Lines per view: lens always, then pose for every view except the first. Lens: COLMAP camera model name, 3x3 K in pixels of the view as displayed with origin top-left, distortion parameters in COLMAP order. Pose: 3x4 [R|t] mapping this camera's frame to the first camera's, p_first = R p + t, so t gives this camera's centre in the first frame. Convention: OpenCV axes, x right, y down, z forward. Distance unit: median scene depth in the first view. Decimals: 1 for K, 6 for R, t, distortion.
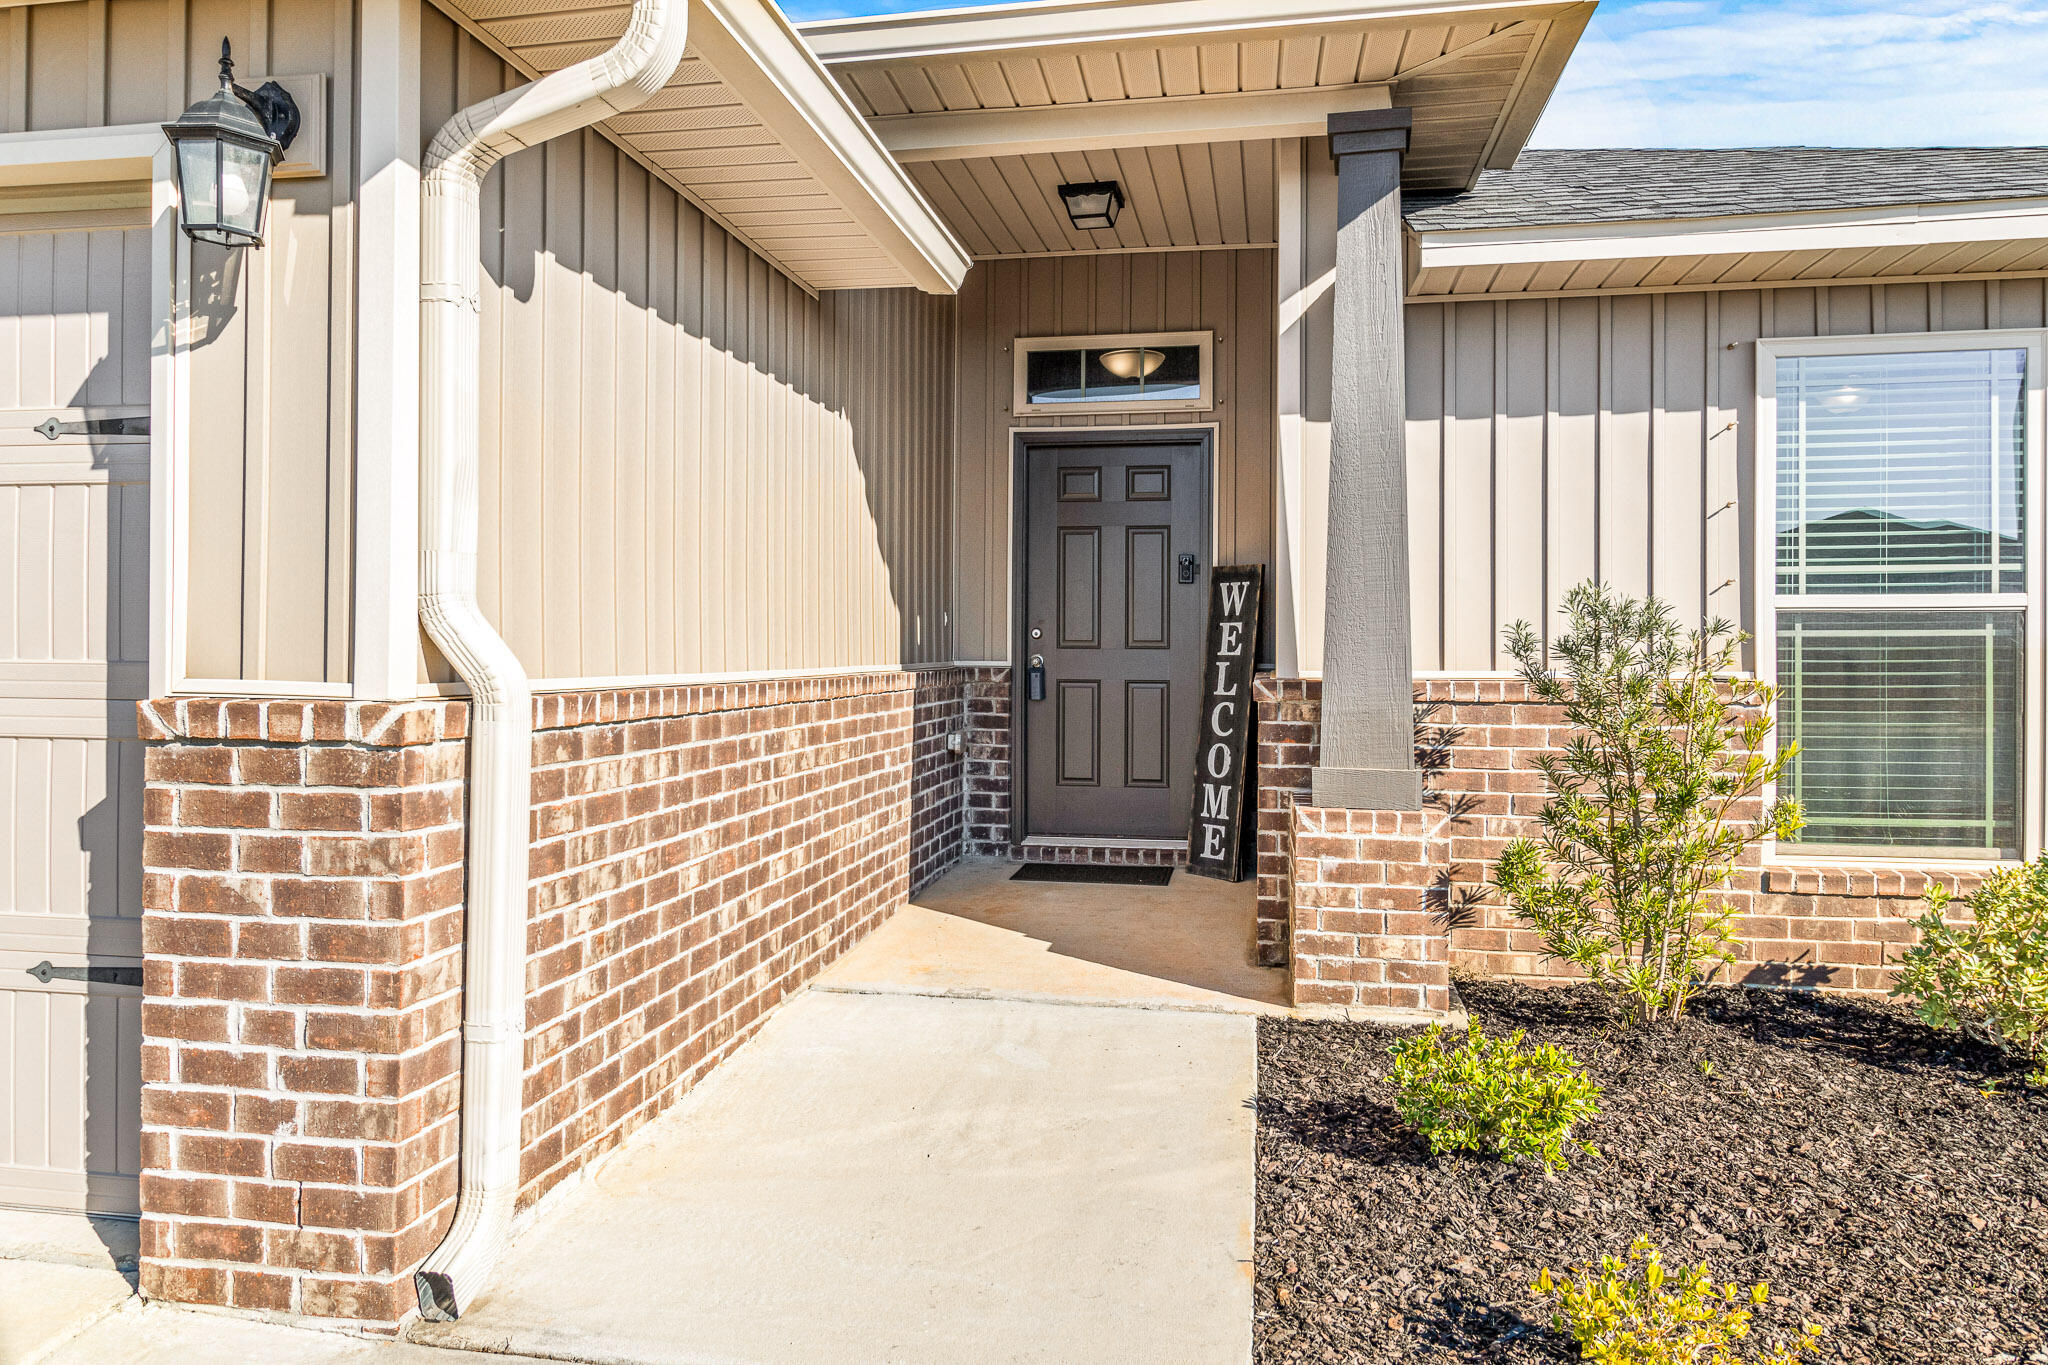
lens RADIAL K [[1385.0, 0, 1032.3], [0, 1385.0, 649.9], [0, 0, 1]] dist [-0.002970, 0.002960]
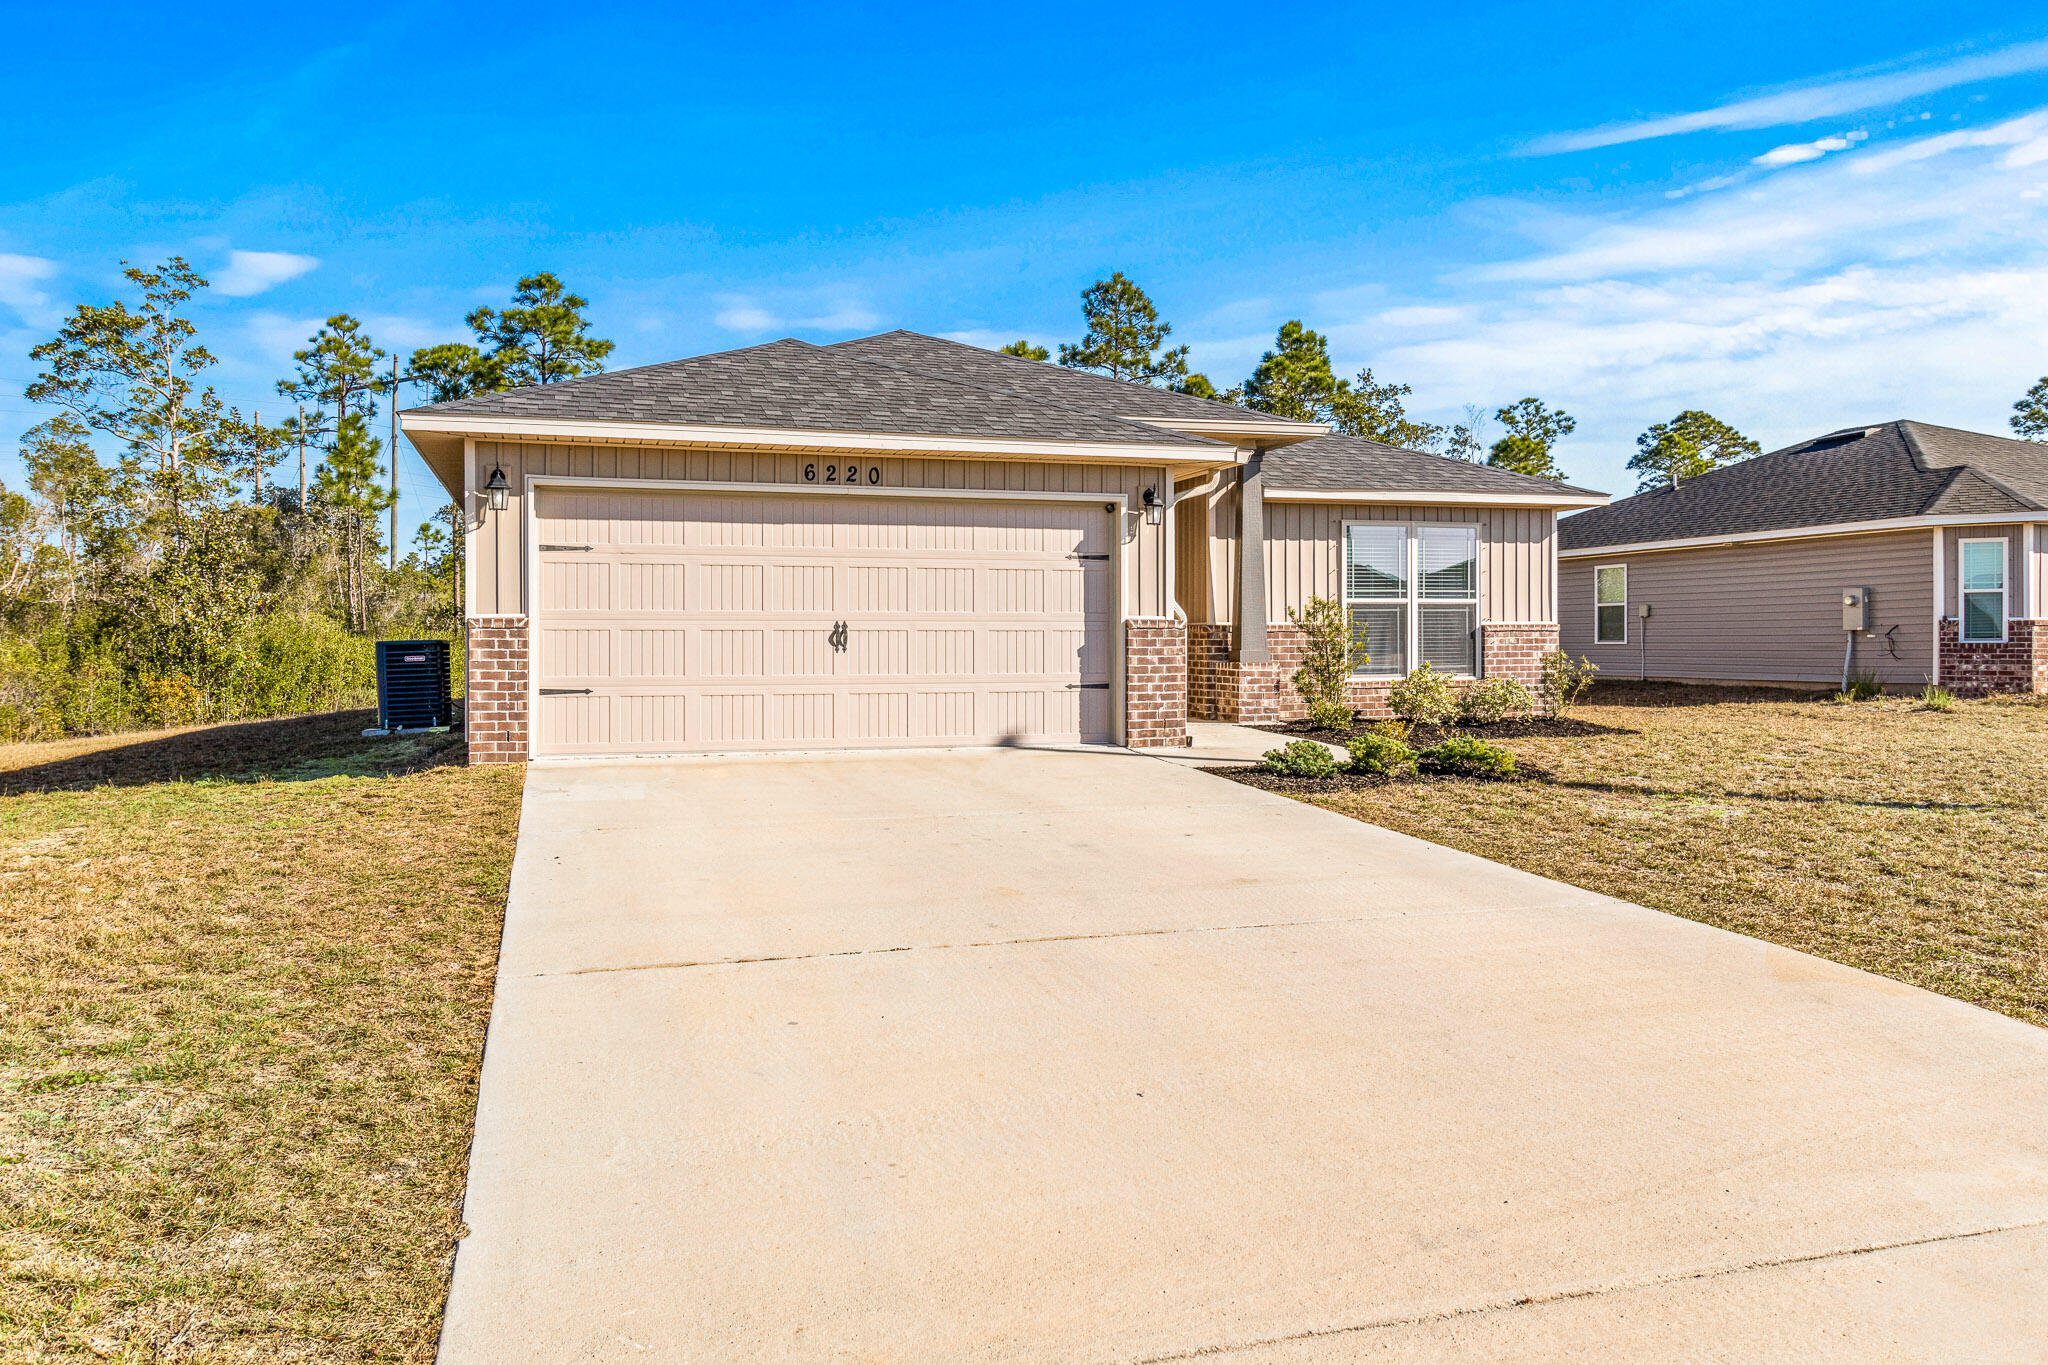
lens RADIAL K [[1492.8, 0, 1024.0], [0, 1492.8, 682.5], [0, 0, 1]] dist [0.000560, 0.000029]
pose [[0.889187, -0.019498, 0.457128, -1.951309], [0.008787, 0.999635, 0.025545, 0.069155], [-0.457459, -0.018697, 0.889034, -1.987973]]
